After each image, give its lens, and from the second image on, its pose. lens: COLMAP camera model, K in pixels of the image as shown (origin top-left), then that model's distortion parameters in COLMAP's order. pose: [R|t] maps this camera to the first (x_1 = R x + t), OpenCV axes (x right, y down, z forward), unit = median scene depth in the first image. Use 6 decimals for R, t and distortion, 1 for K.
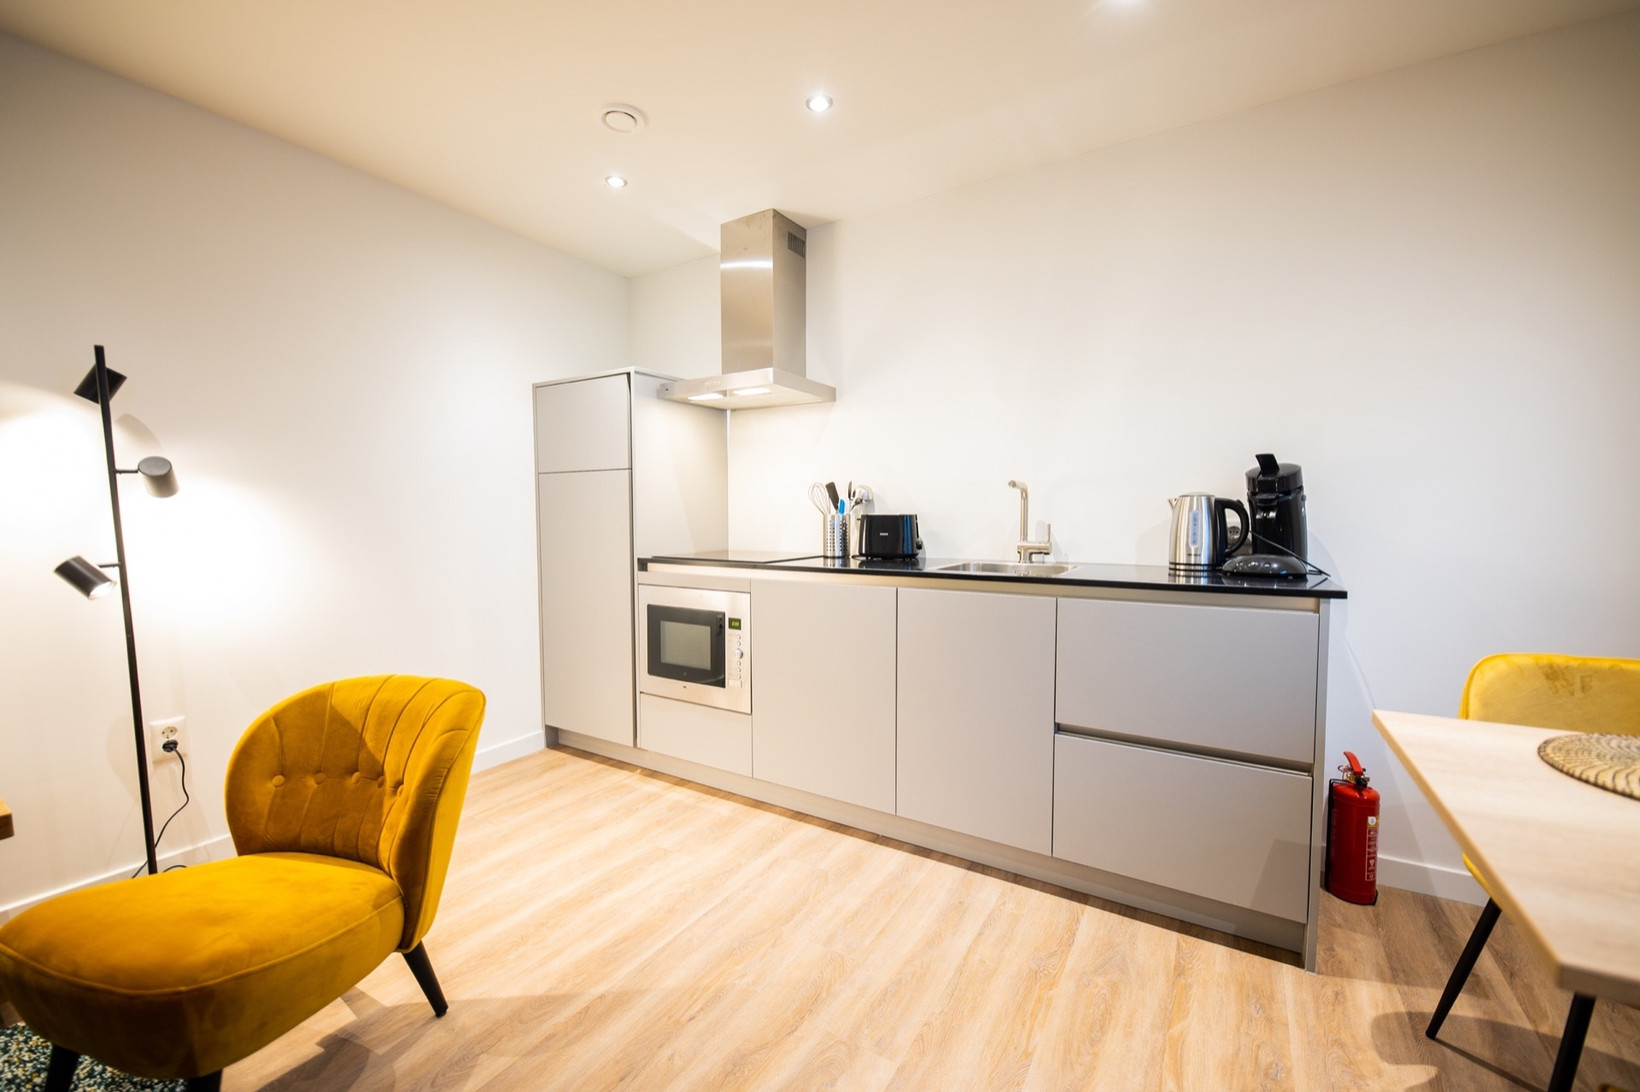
lens RADIAL K [[660.5, 0, 812.9], [0, 660.5, 538.7], [0, 0, 1]] dist [0.000666, -0.000064]
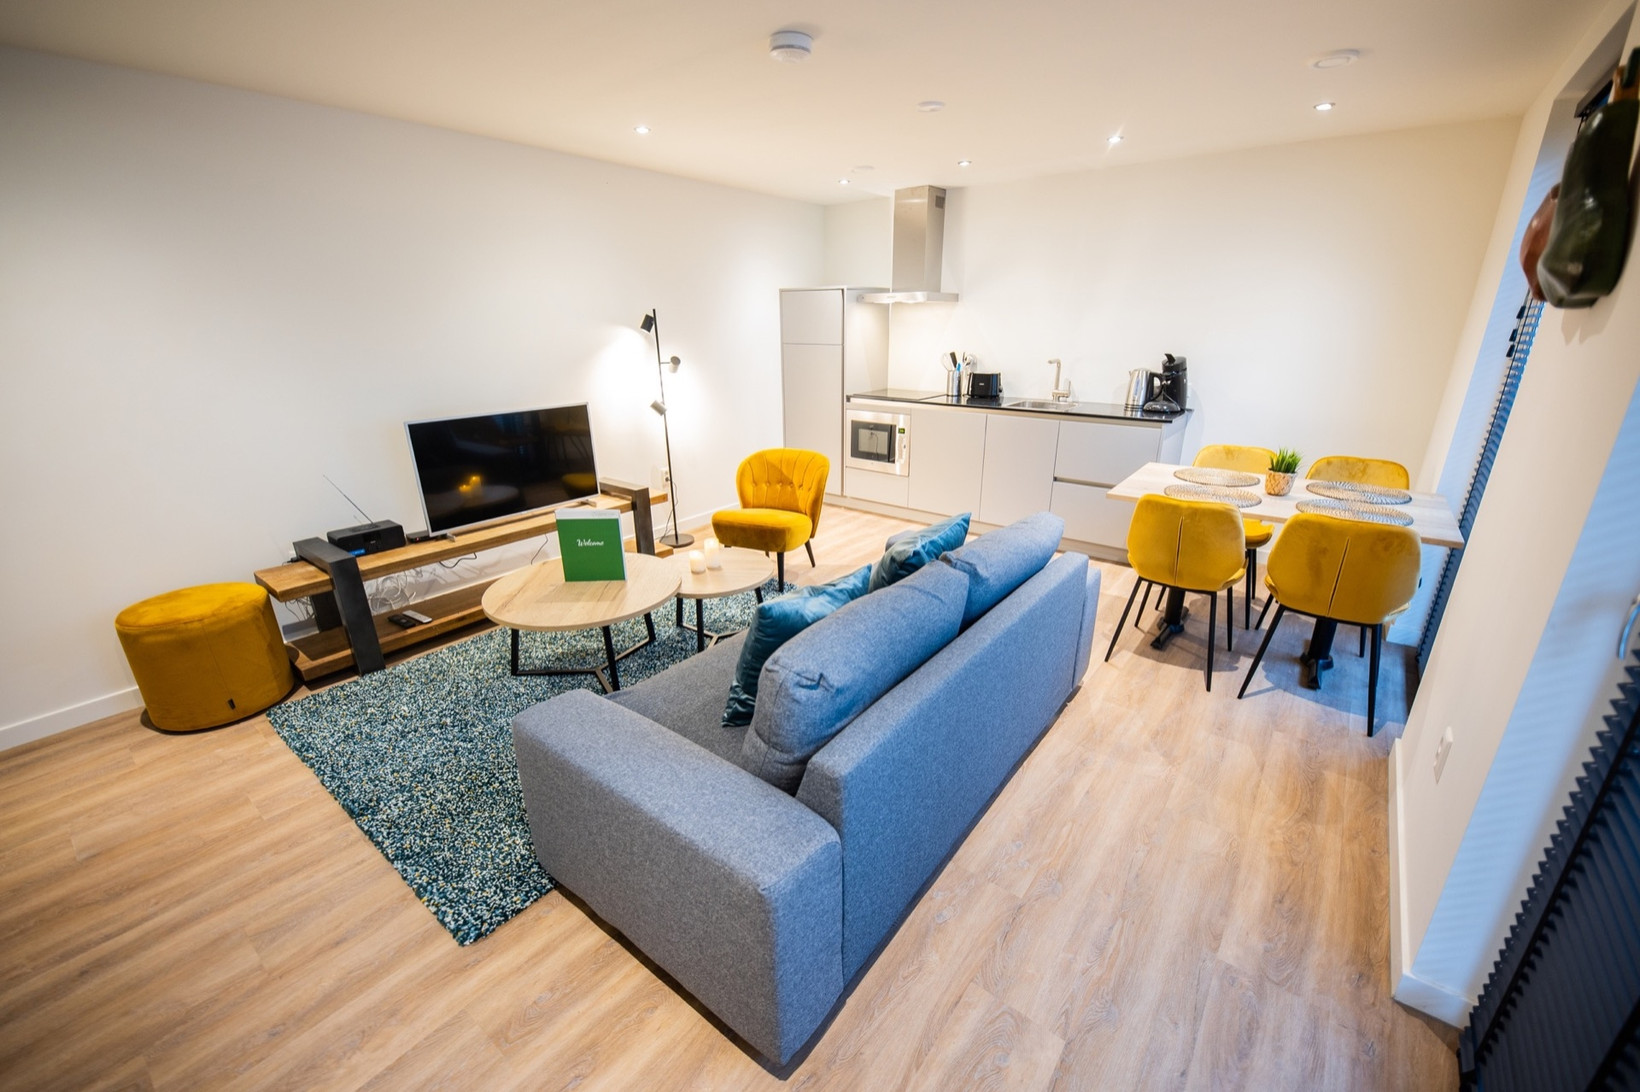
lens RADIAL K [[661.6, 0, 828.0], [0, 661.6, 542.7], [0, 0, 1]] dist [0.016052, -0.010084]
pose [[0.995116, 0.031534, -0.093539, -0.137675], [-0.003431, 0.958078, 0.286485, -0.114493], [0.098652, -0.284765, 0.953508, -0.973433]]
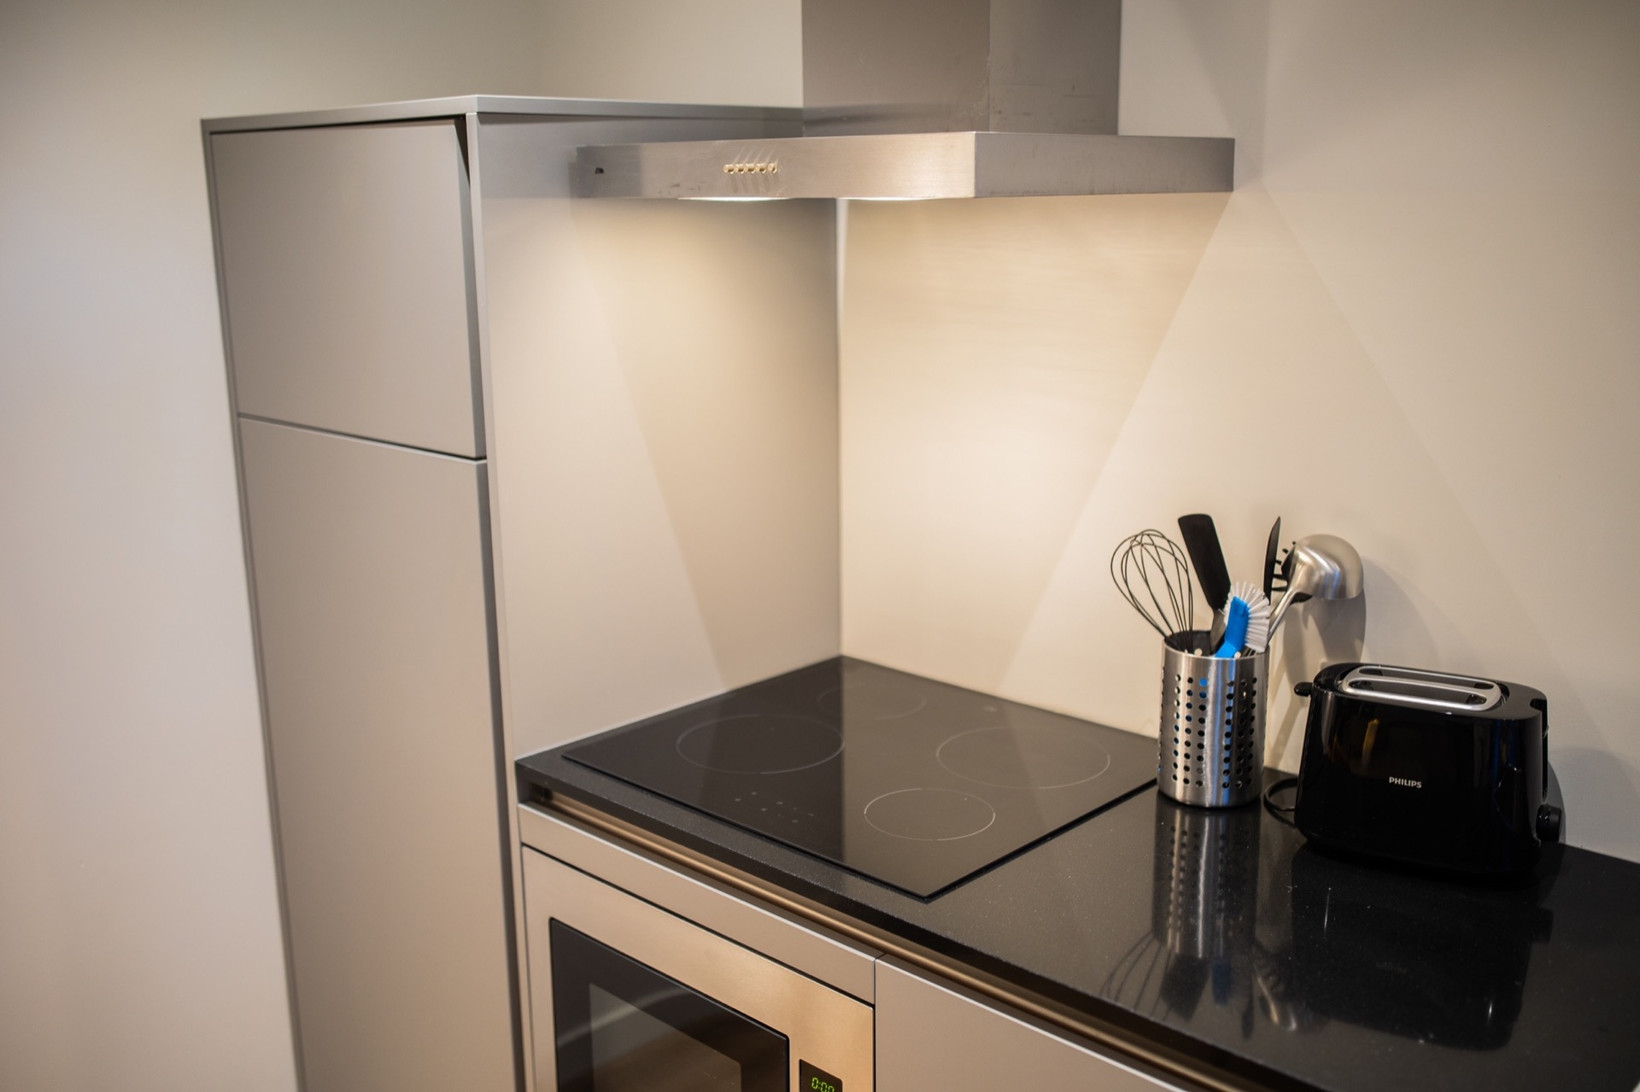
lens RADIAL K [[1558.7, 0, 816.5], [0, 1558.7, 521.6], [0, 0, 1]] dist [0.002872, -0.004858]
pose [[0.978872, 0.036559, -0.201181, 0.003021], [0.000595, 0.983373, 0.181597, -0.216561], [0.204475, -0.177880, 0.962574, 0.400918]]
